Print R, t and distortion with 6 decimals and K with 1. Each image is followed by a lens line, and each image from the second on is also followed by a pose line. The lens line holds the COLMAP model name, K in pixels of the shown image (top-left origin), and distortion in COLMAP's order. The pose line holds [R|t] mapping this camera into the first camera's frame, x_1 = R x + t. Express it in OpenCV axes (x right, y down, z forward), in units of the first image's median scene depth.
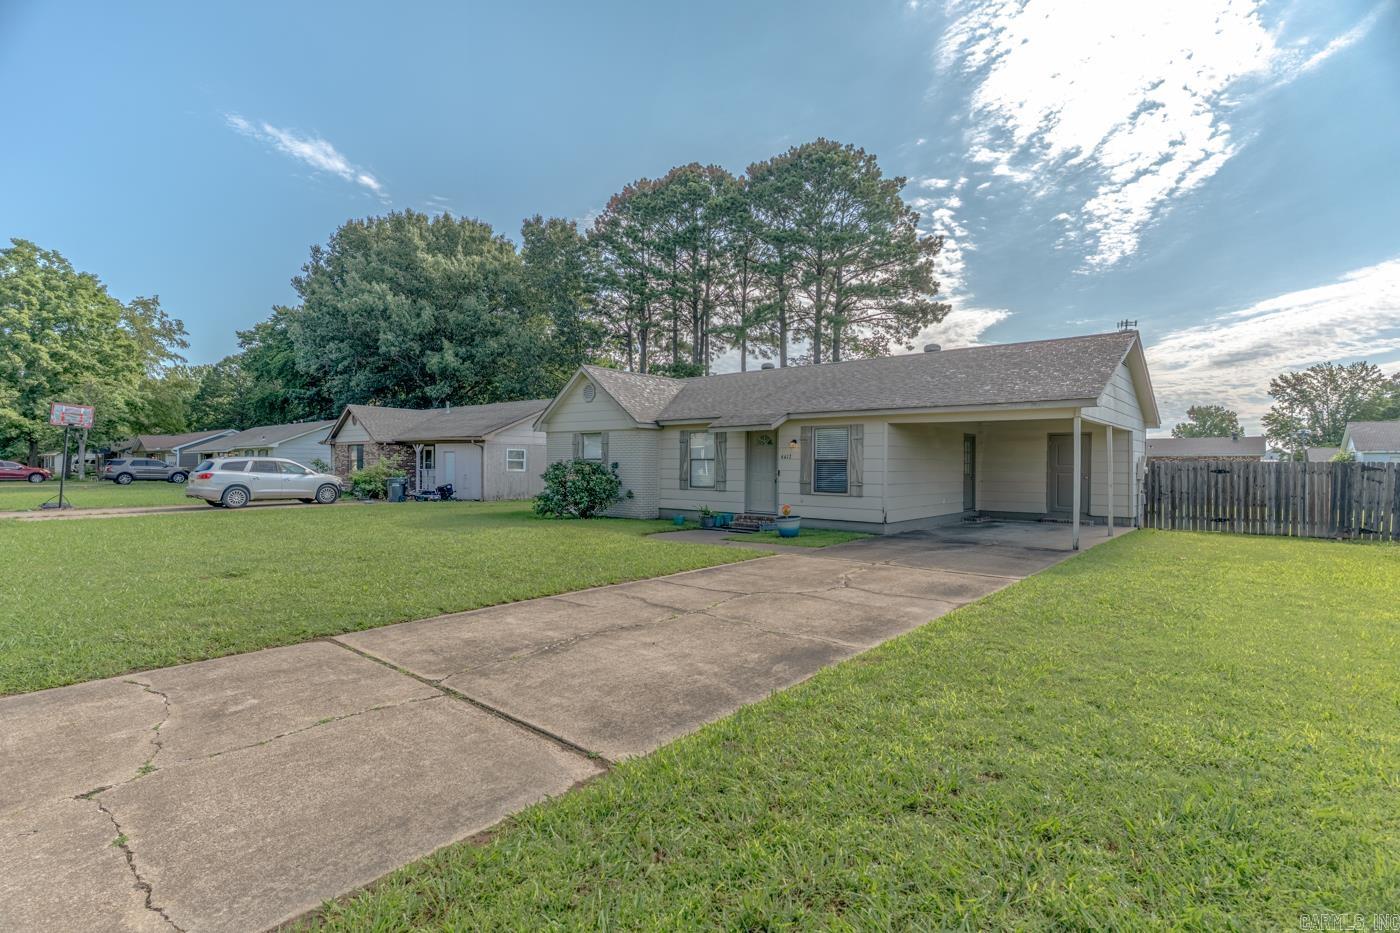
lens RADIAL K [[668.7, 0, 690.7], [0, 668.7, 474.3], [0, 0, 1]] dist [-0.001199, -0.000394]
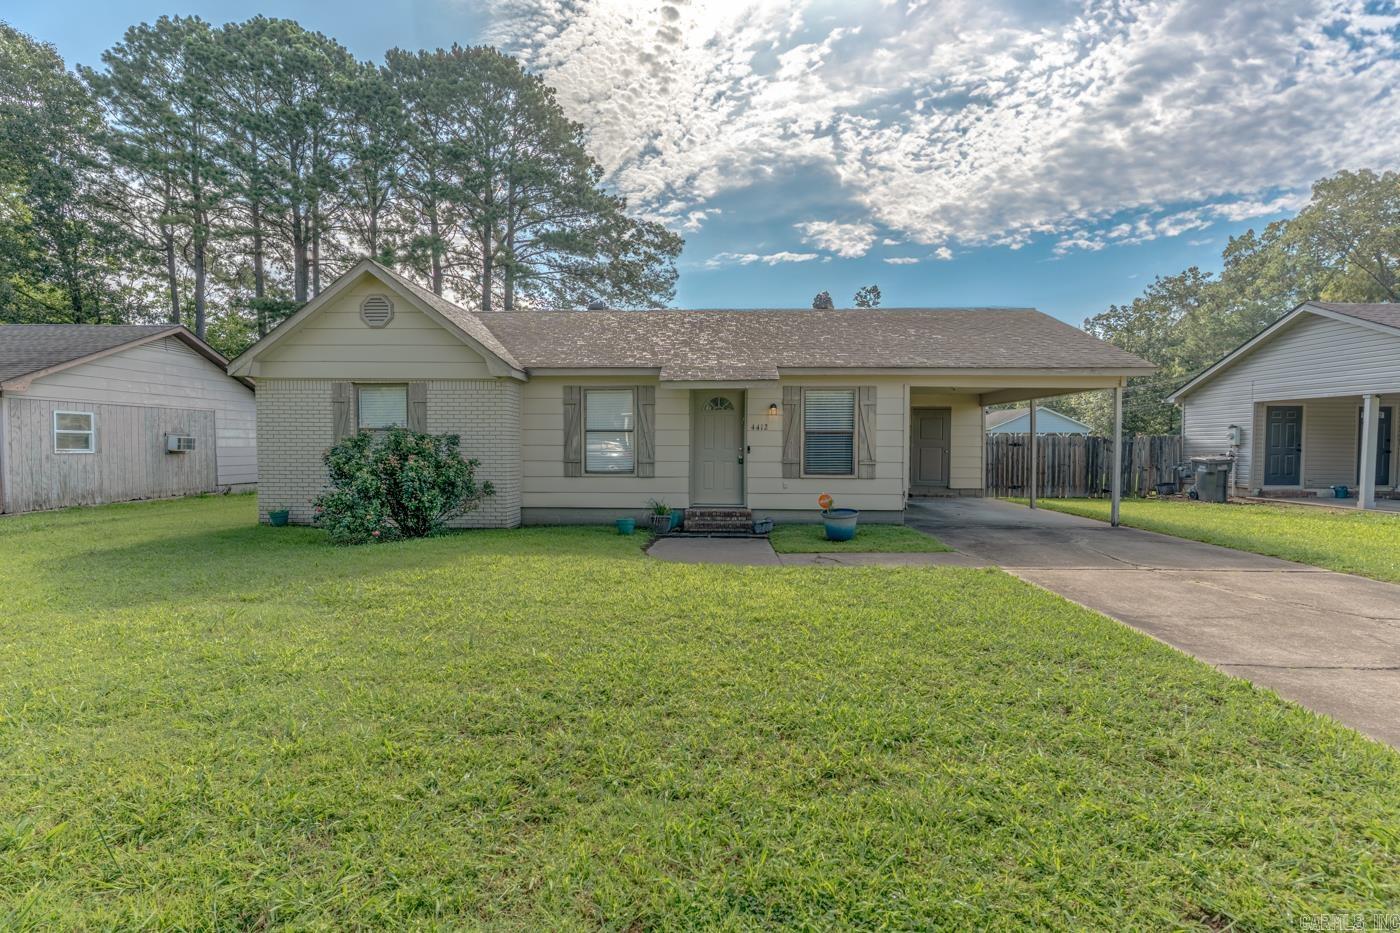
lens RADIAL K [[675.0, 0, 696.6], [0, 675.0, 465.9], [0, 0, 1]] dist [-0.003854, -0.000739]
pose [[0.771829, -0.024604, 0.635353, -0.327493], [0.012033, 0.999637, 0.024093, -0.002346], [-0.635716, -0.010951, 0.771846, 0.413116]]
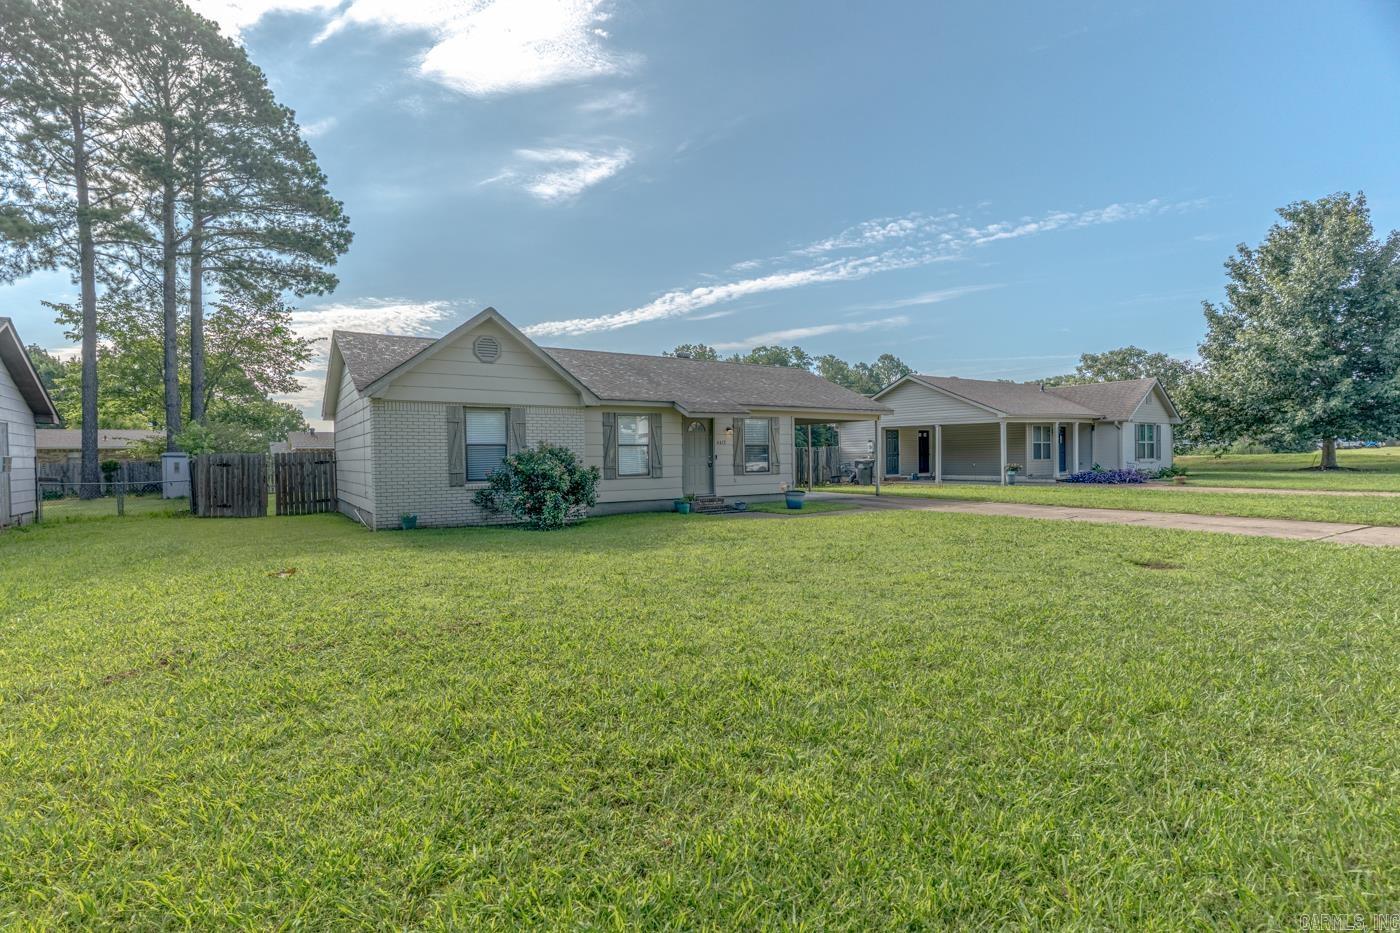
lens RADIAL K [[665.6, 0, 689.7], [0, 665.6, 463.0], [0, 0, 1]] dist [-0.000055, 0.000172]
pose [[0.269674, -0.021113, 0.962720, -0.807658], [0.028894, 0.999487, 0.013825, -0.007905], [-0.962518, 0.024088, 0.270145, 0.653173]]
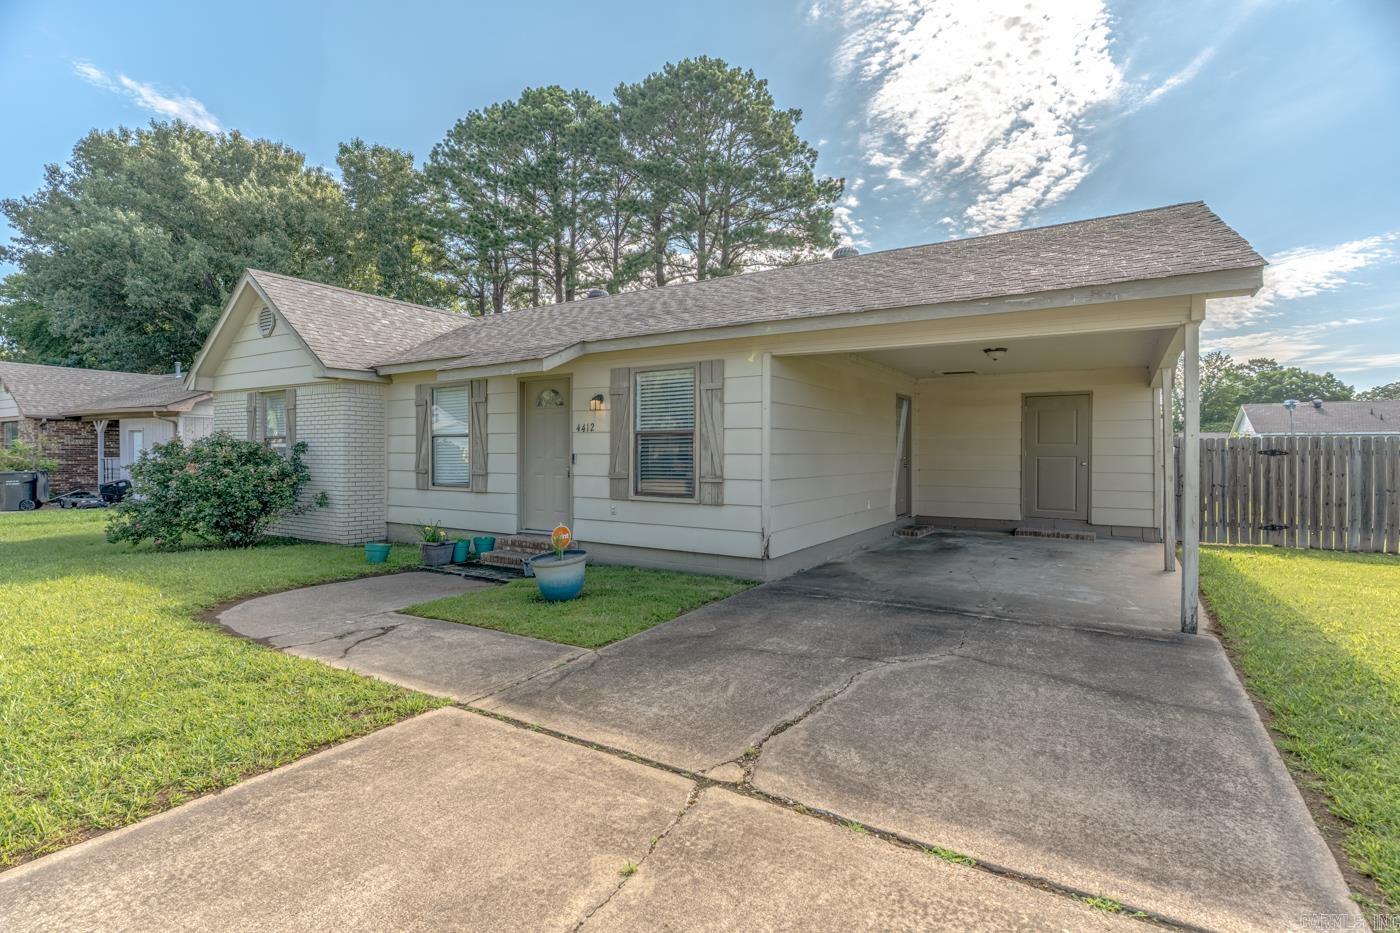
lens RADIAL K [[666.2, 0, 701.0], [0, 666.2, 459.4], [0, 0, 1]] dist [0.002353, -0.000306]
pose [[0.987426, -0.005983, 0.157970, 0.129479], [0.006719, 0.999969, -0.004130, 0.001202], [-0.157940, 0.005139, 0.987435, 0.406860]]
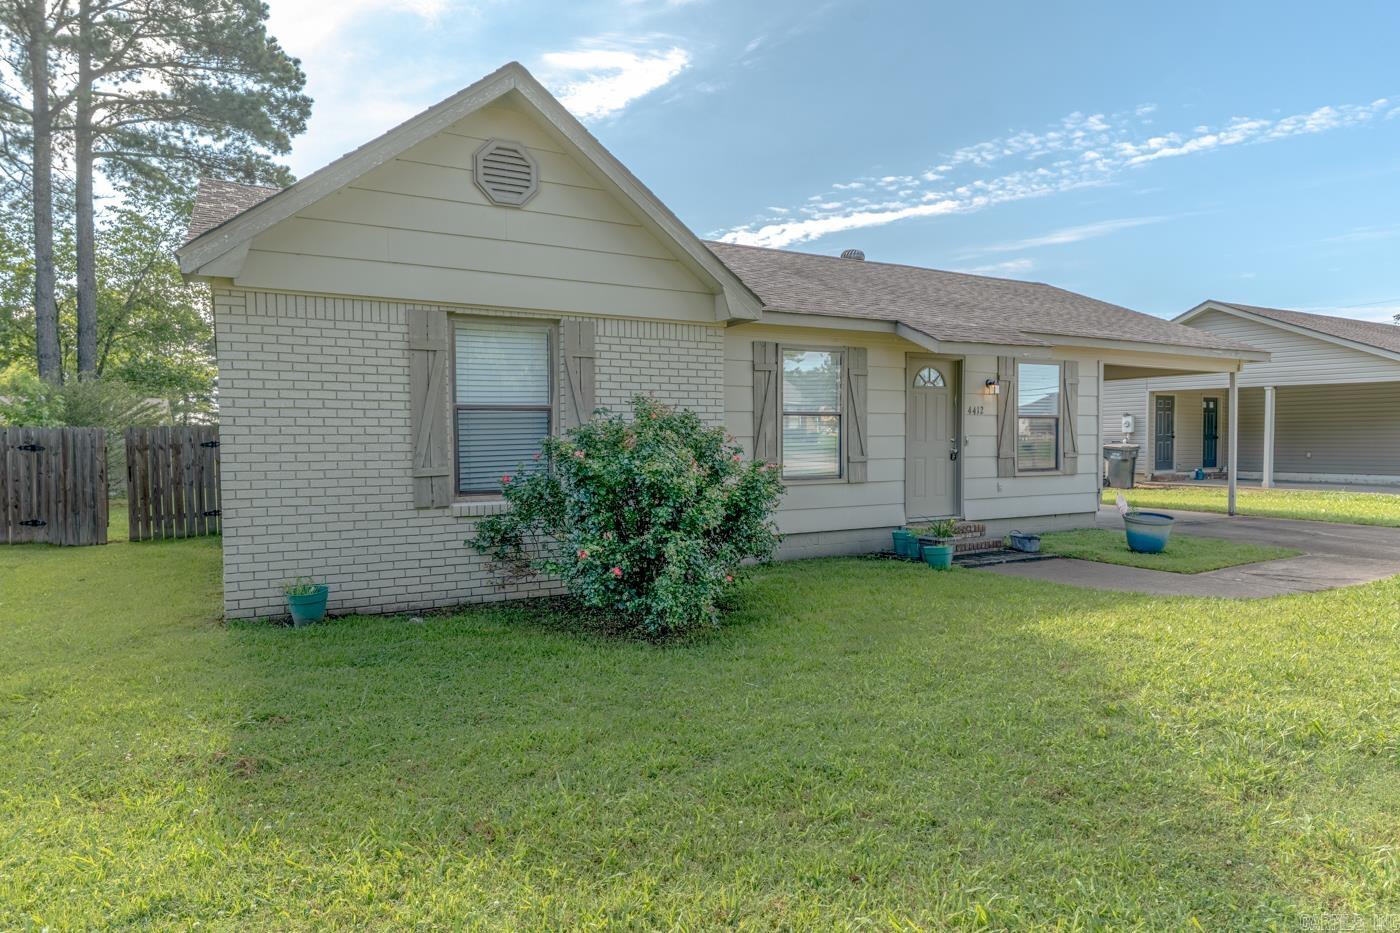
lens RADIAL K [[822.1, 0, 696.2], [0, 822.1, 459.7], [0, 0, 1]] dist [0.002380, -0.001647]
pose [[0.337011, -0.035424, 0.940834, -0.485921], [0.022418, 0.999311, 0.029595, -0.009624], [-0.941234, 0.011118, 0.337573, 0.856970]]
